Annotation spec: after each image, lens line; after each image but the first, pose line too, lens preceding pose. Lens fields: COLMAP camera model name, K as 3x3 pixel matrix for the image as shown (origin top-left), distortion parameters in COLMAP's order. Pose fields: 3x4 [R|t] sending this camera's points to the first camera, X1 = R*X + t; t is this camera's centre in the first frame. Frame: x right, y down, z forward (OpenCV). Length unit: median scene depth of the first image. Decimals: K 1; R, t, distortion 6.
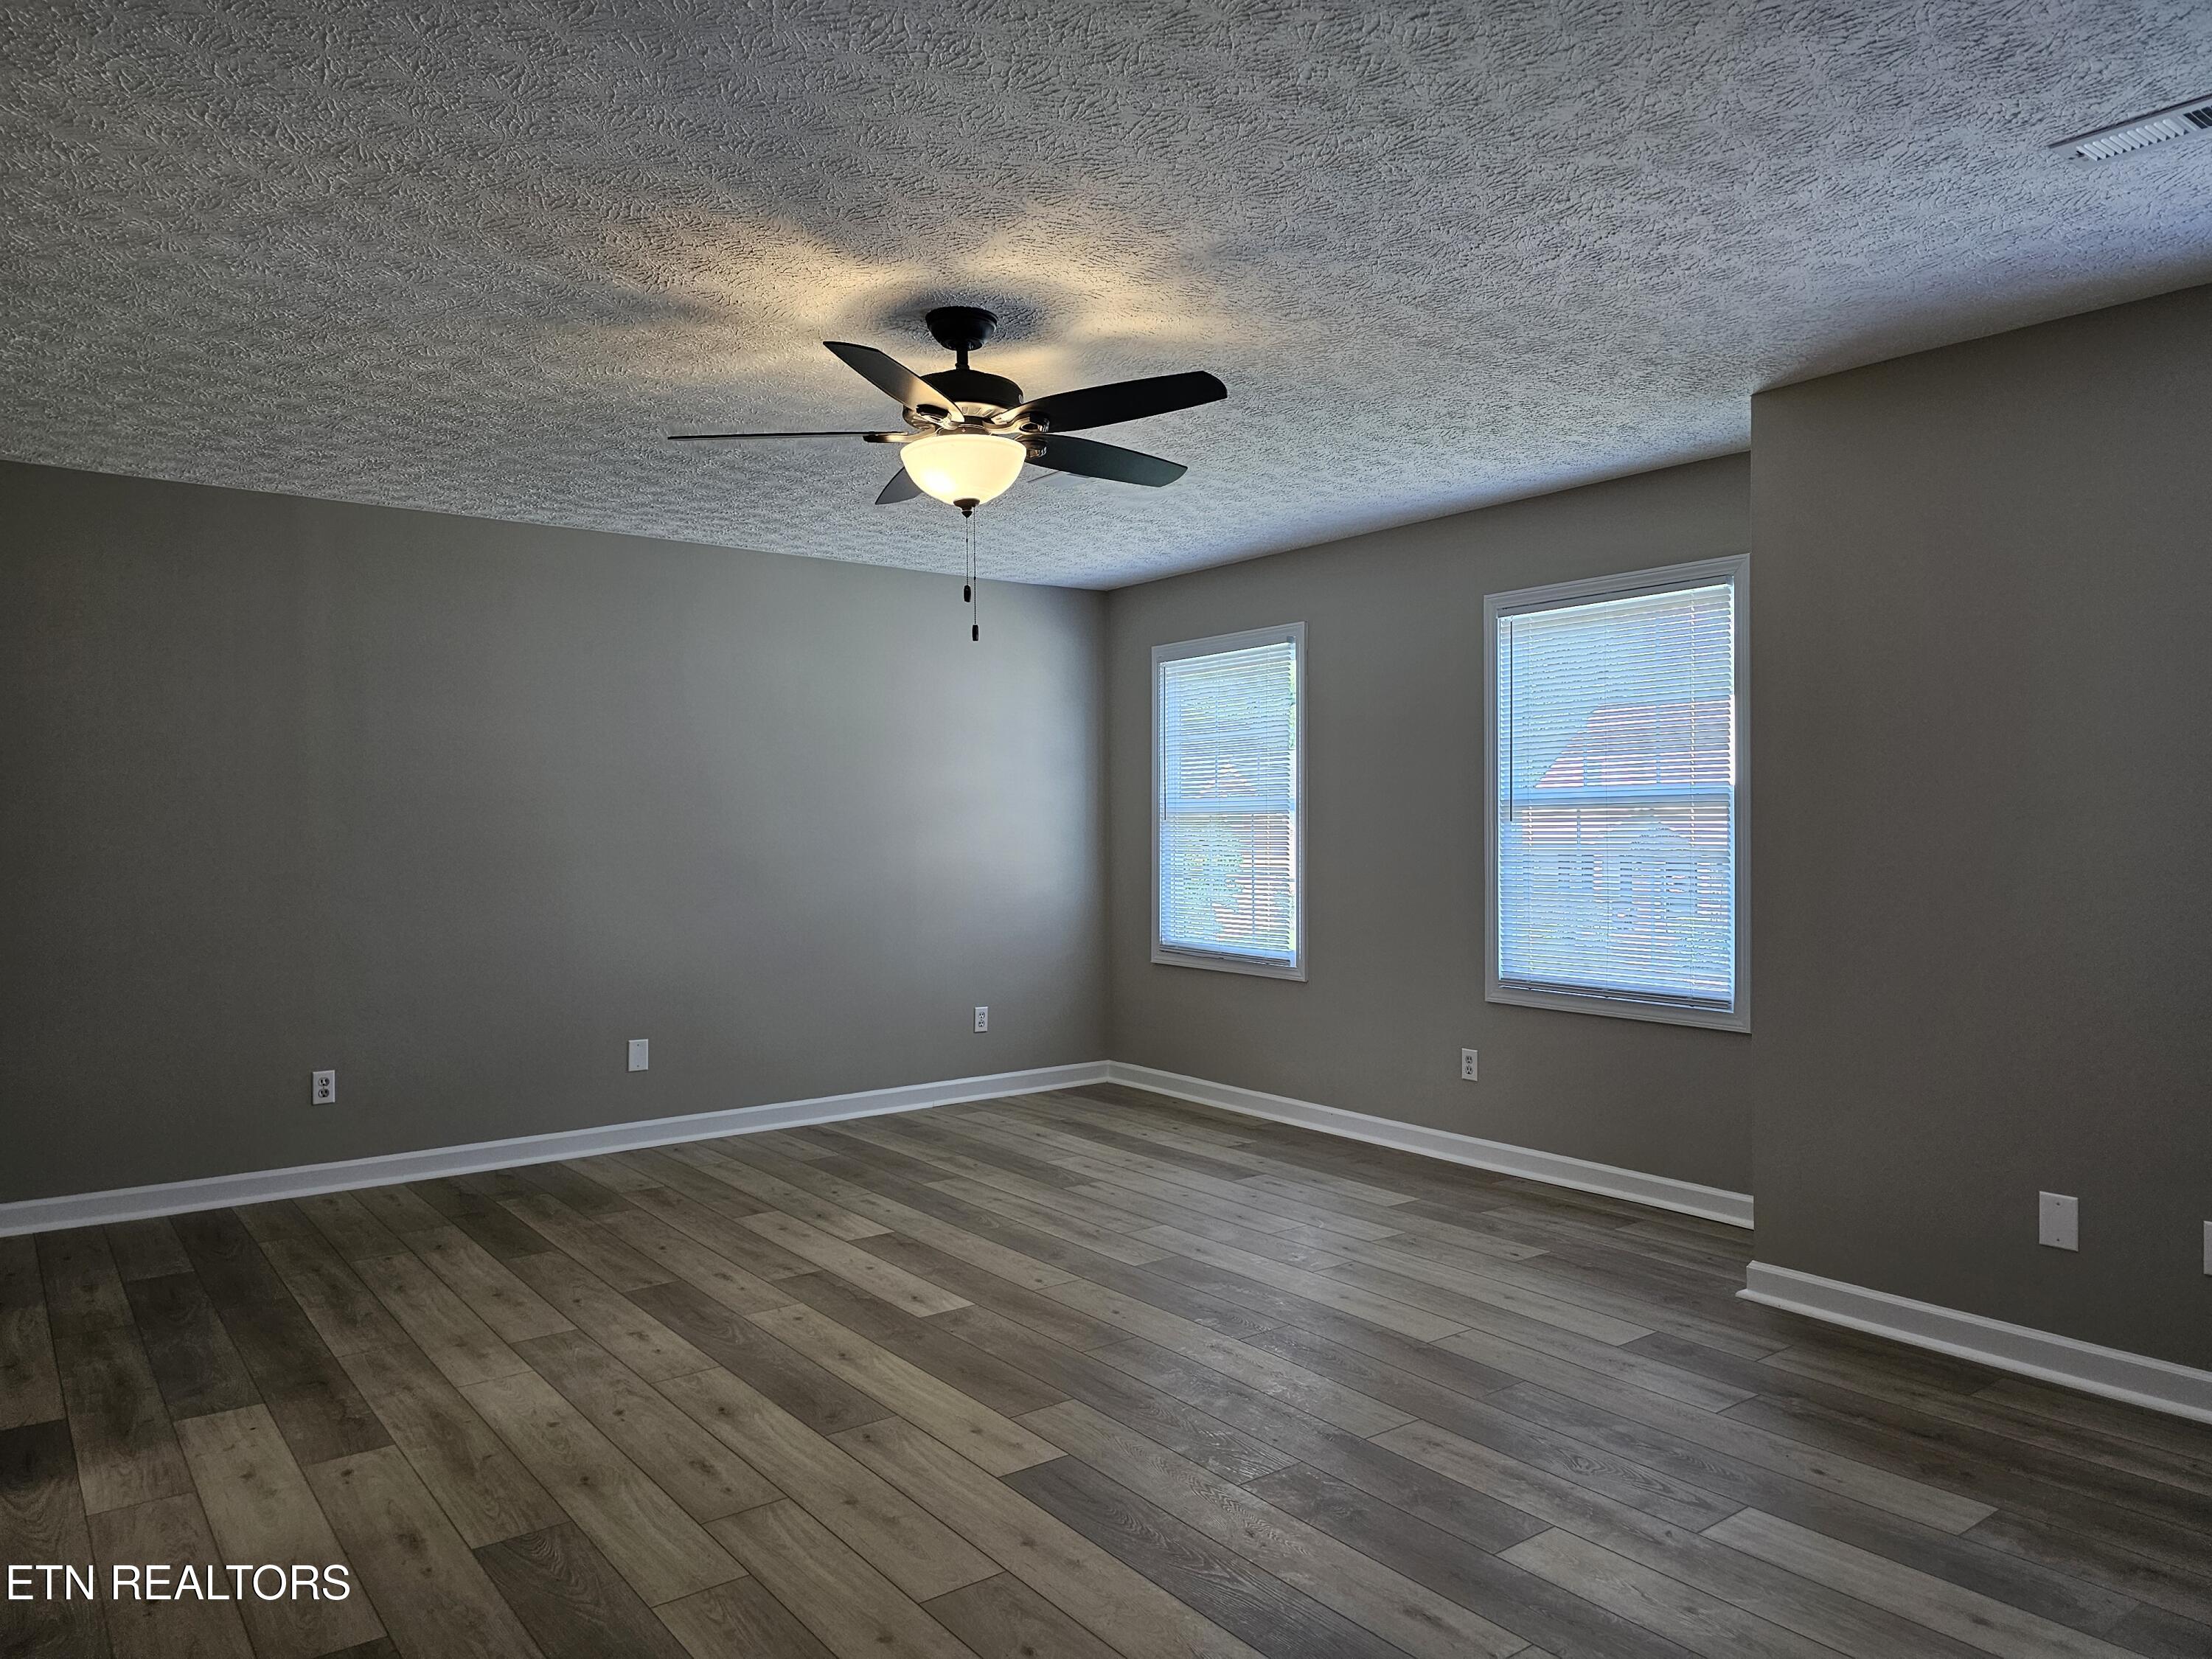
lens RADIAL K [[1483.3, 0, 1090.7], [0, 1483.3, 816.4], [0, 0, 1]] dist [0.009904, -0.003004]
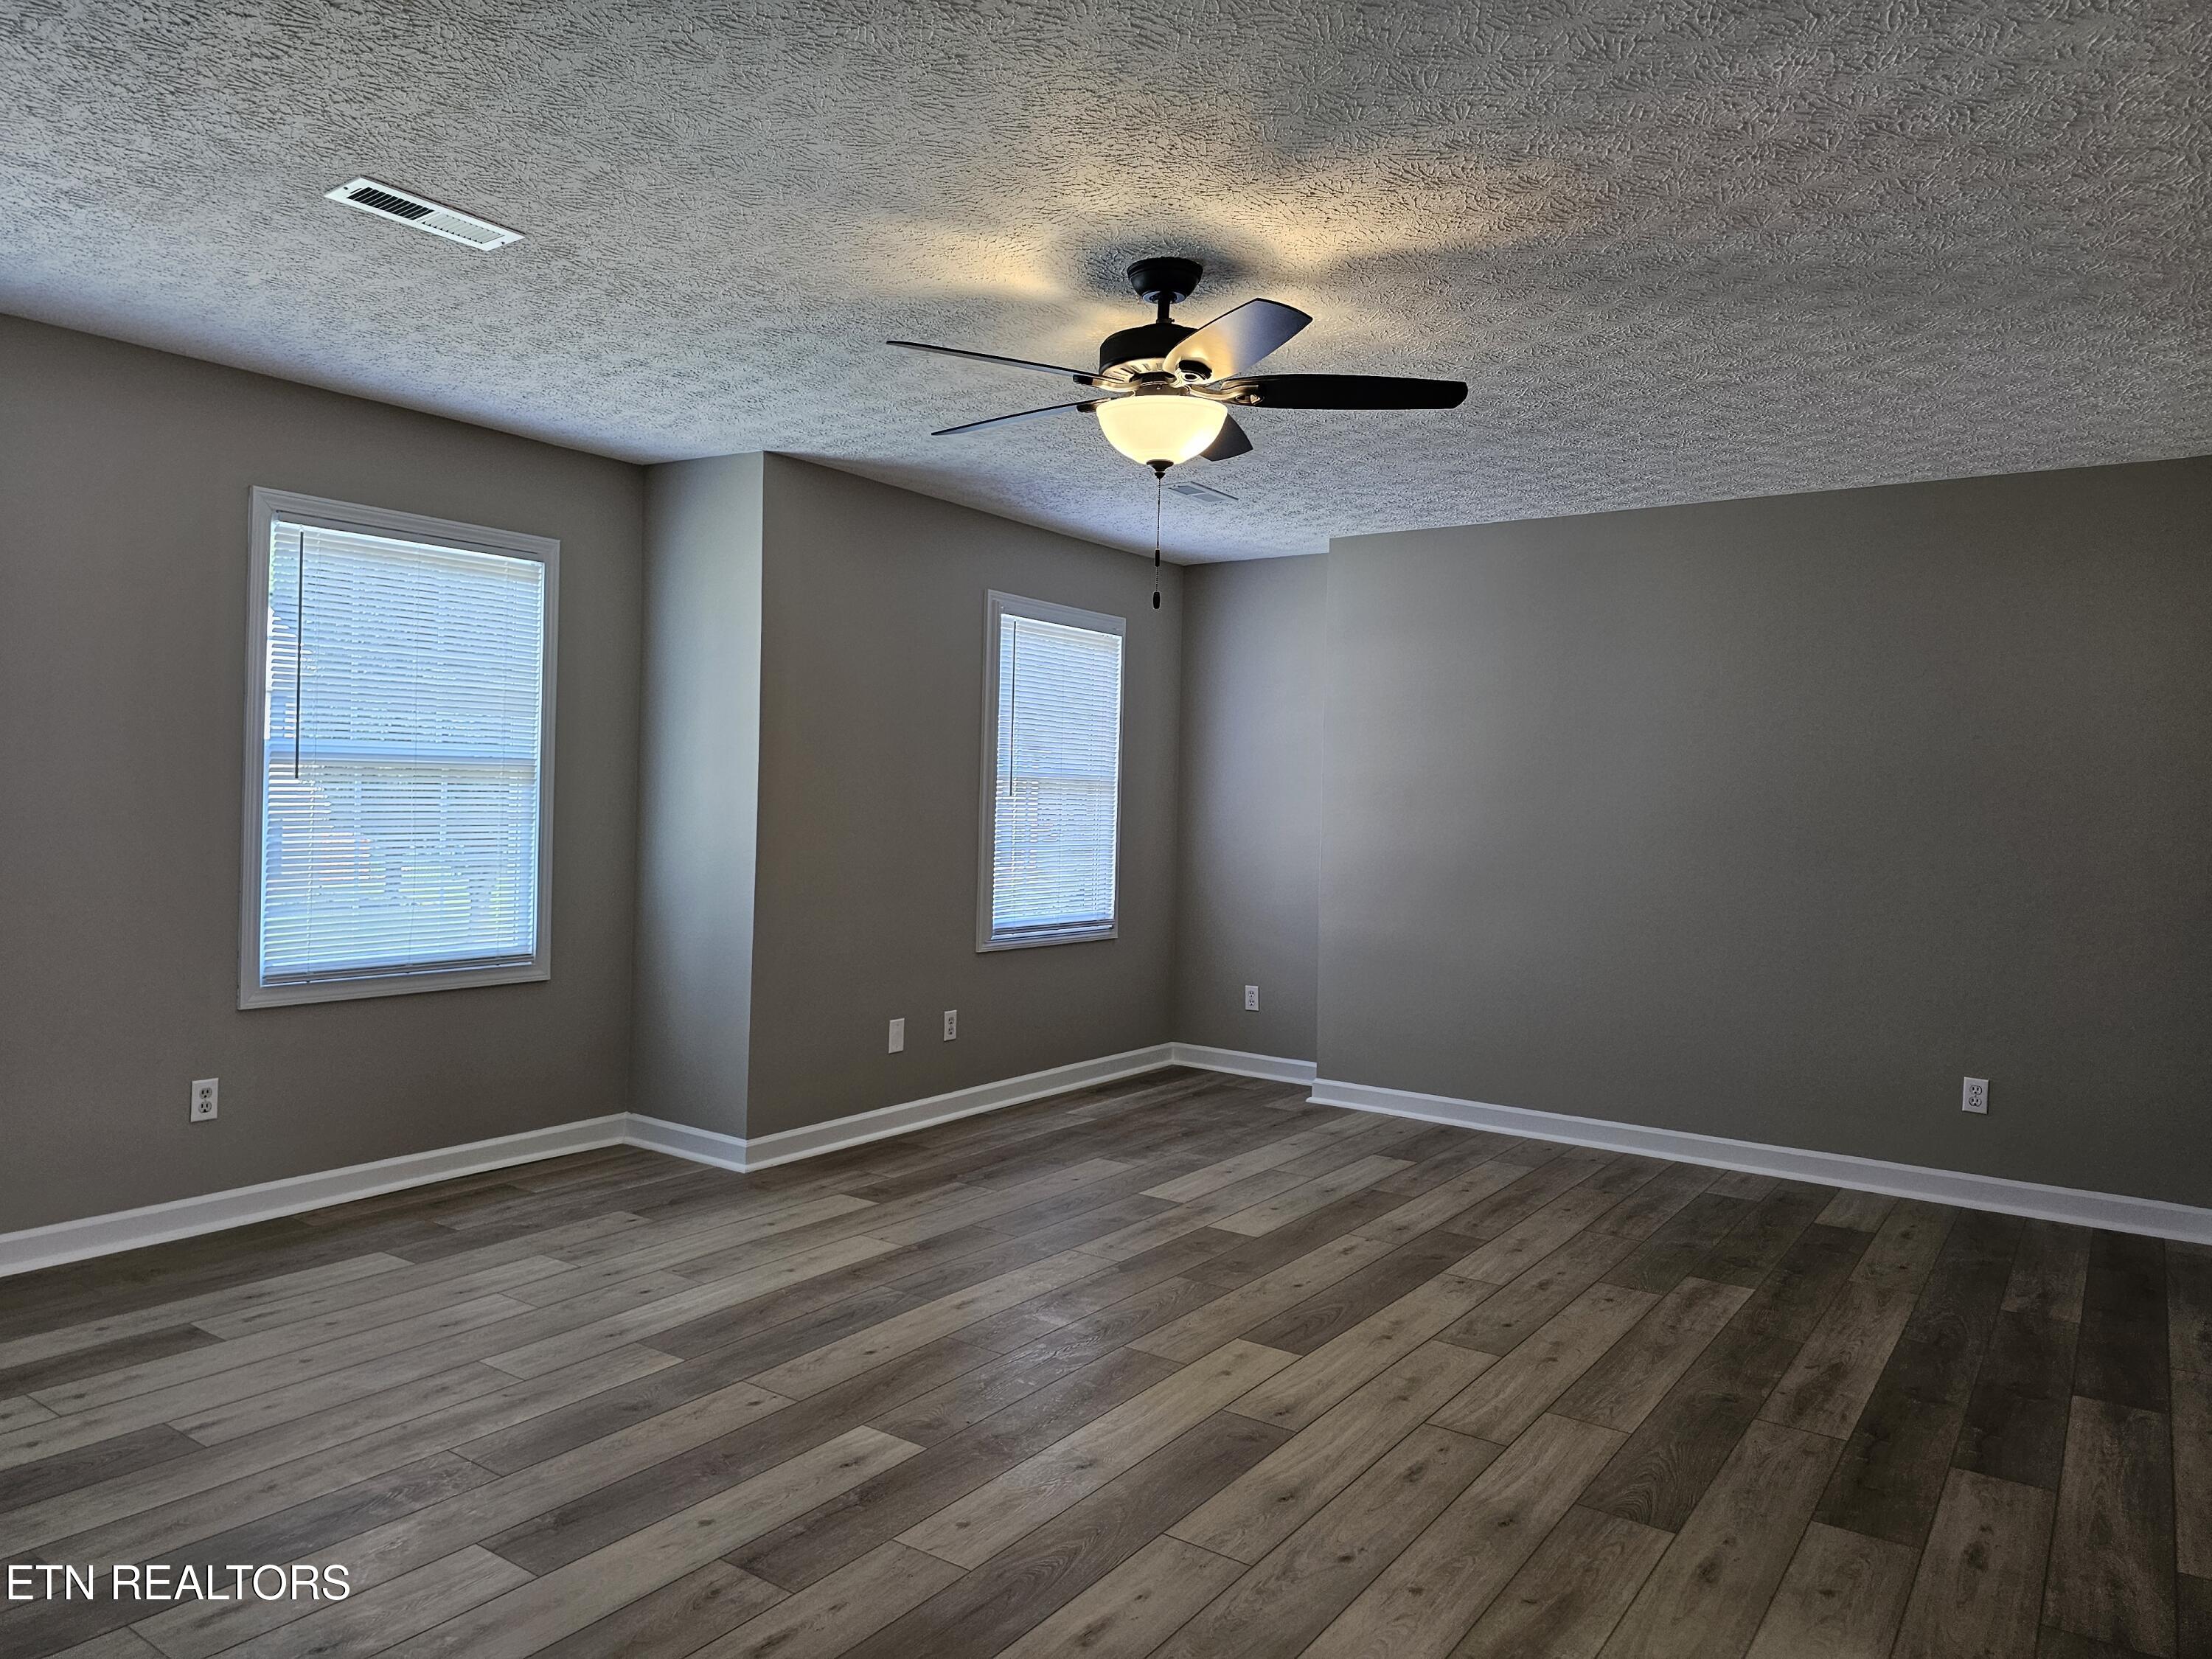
lens RADIAL K [[1483.3, 0, 1090.7], [0, 1483.3, 816.4], [0, 0, 1]] dist [0.009904, -0.003004]
pose [[-0.291412, -0.020733, 0.956373, -0.895309], [-0.017702, 0.999711, 0.016279, 0.005895], [-0.956434, -0.012186, -0.291695, 1.205509]]
